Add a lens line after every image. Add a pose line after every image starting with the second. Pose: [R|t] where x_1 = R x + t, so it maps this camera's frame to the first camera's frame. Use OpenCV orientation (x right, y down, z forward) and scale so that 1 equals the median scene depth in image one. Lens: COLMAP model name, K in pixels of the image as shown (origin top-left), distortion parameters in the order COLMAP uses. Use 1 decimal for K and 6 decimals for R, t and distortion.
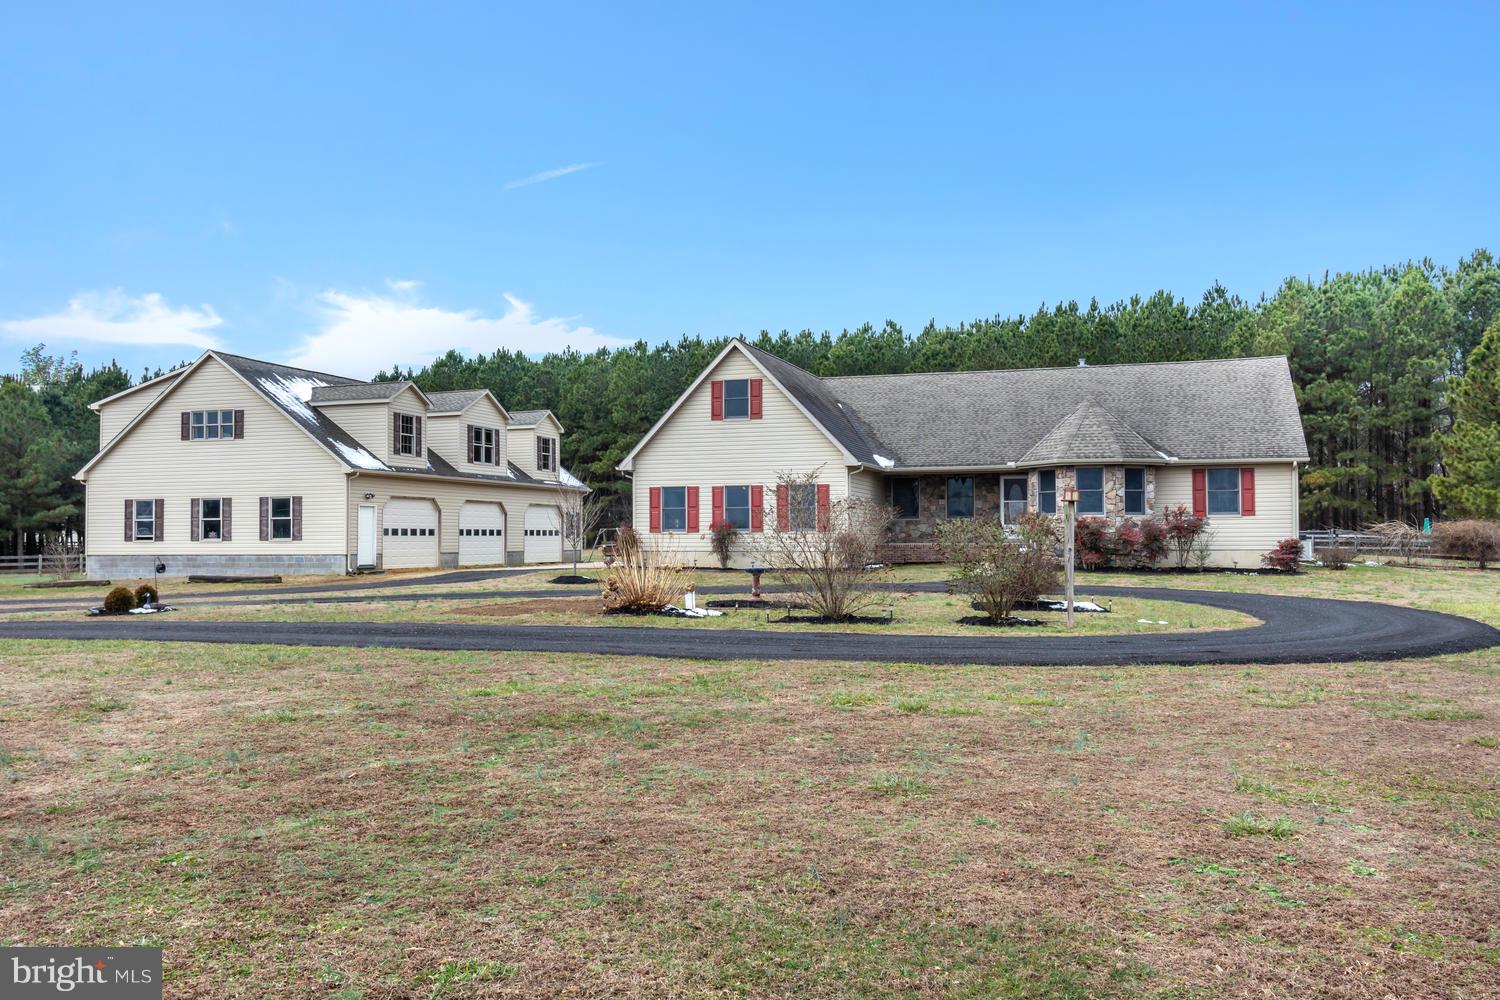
lens RADIAL K [[1234.1, 0, 750.0], [0, 1234.1, 500.0], [0, 0, 1]] dist [0.006498, -0.001572]
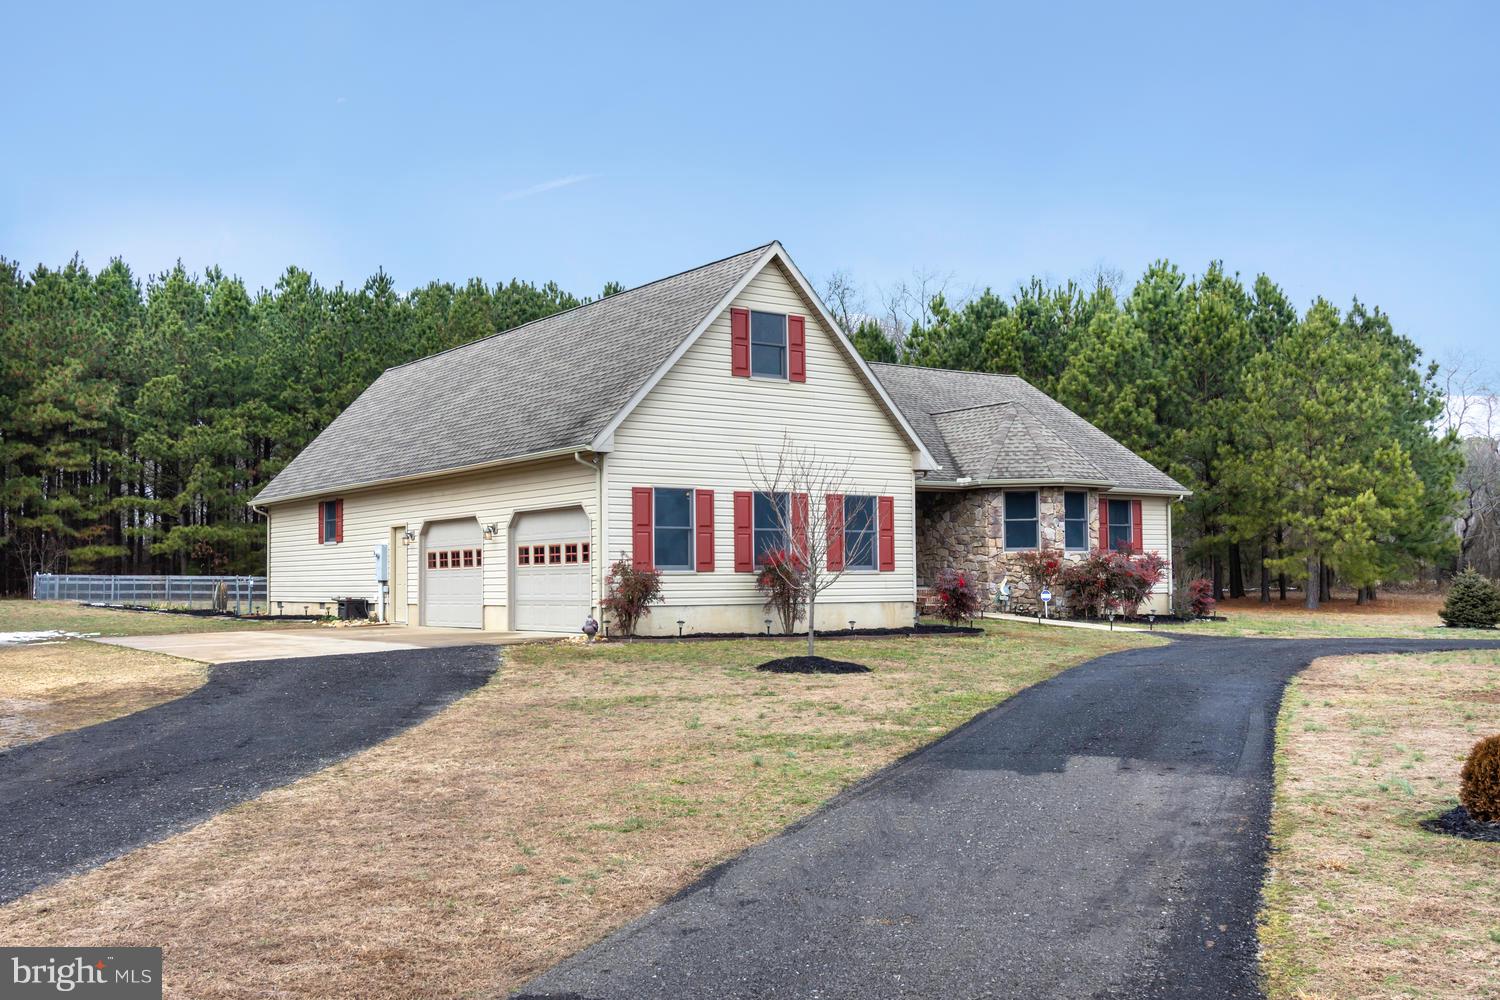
lens RADIAL K [[1436.8, 0, 750.0], [0, 1436.8, 500.0], [0, 0, 1]] dist [0.001897, 0.001738]
pose [[0.591497, 0.043829, 0.805115, -0.485103], [-0.018556, 0.998997, -0.040751, 0.017284], [-0.806094, 0.009164, 0.591717, 0.515133]]
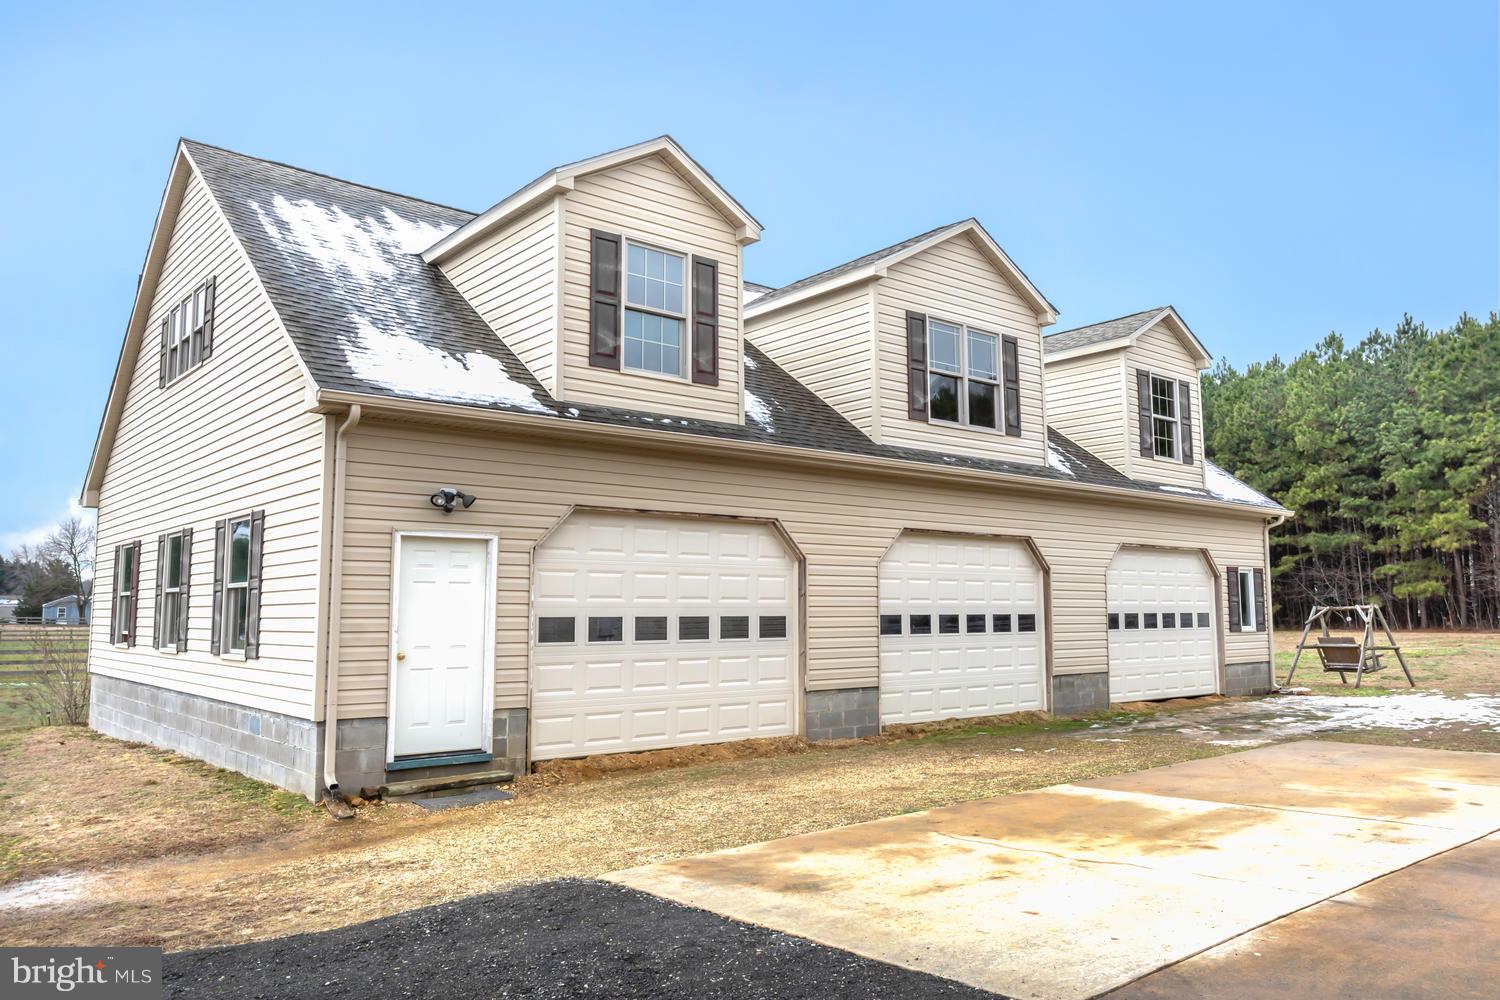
lens RADIAL K [[1099.4, 0, 750.0], [0, 1099.4, 500.0], [0, 0, 1]] dist [-0.003134, -0.002928]
pose [[0.846925, -0.051884, -0.529175, -0.118649], [0.015917, 0.997256, -0.072304, 0.015069], [0.531474, 0.052813, 0.845427, 0.809335]]
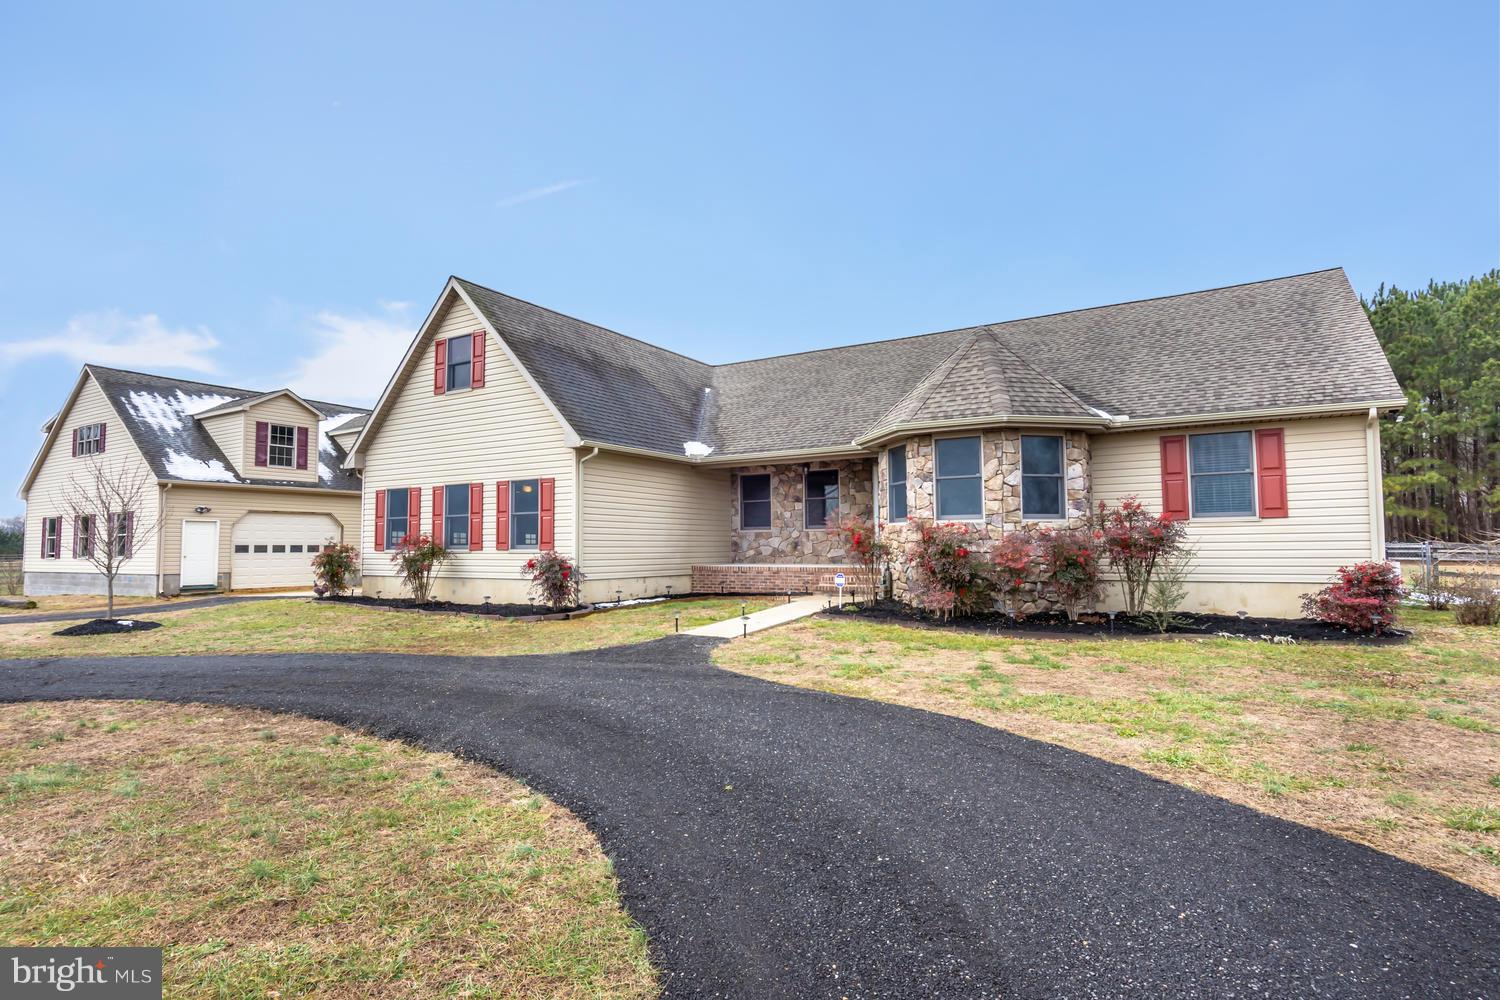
lens RADIAL K [[783.5, 0, 750.0], [0, 783.5, 500.0], [0, 0, 1]] dist [-0.001478, -0.000254]
pose [[0.972114, -0.016811, -0.233905, 0.219626], [0.010250, 0.999520, -0.029240, 0.010354], [0.234284, 0.026027, 0.971820, 0.516989]]
